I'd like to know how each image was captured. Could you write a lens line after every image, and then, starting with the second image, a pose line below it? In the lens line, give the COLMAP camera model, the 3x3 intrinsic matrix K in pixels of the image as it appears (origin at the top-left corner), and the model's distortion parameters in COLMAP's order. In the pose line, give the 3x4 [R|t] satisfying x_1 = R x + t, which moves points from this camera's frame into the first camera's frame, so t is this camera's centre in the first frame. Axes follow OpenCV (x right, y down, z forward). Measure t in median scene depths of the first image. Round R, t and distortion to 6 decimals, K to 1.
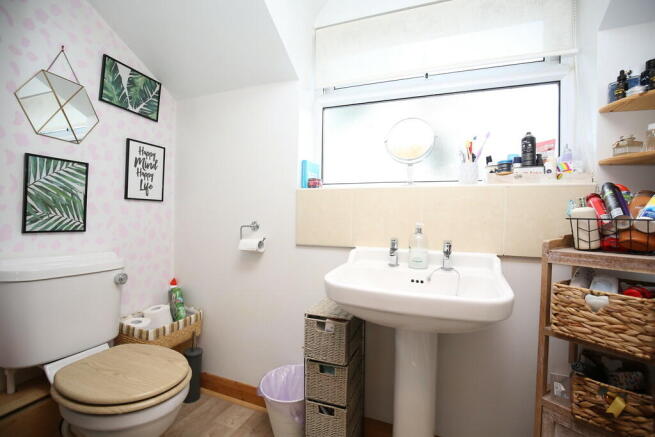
lens RADIAL K [[313.8, 0, 327.5], [0, 313.8, 218.5], [0, 0, 1]] dist [-0.003318, 0.000031]
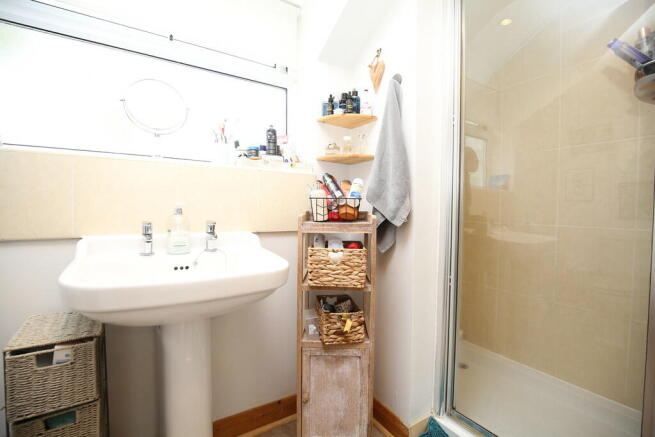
lens RADIAL K [[313.8, 0, 327.5], [0, 313.8, 218.5], [0, 0, 1]] dist [-0.003318, 0.000031]
pose [[0.572474, -0.030043, 0.819373, -0.252900], [0.005022, 0.999438, 0.033136, 0.041089], [-0.819908, -0.014854, 0.572303, 0.194249]]
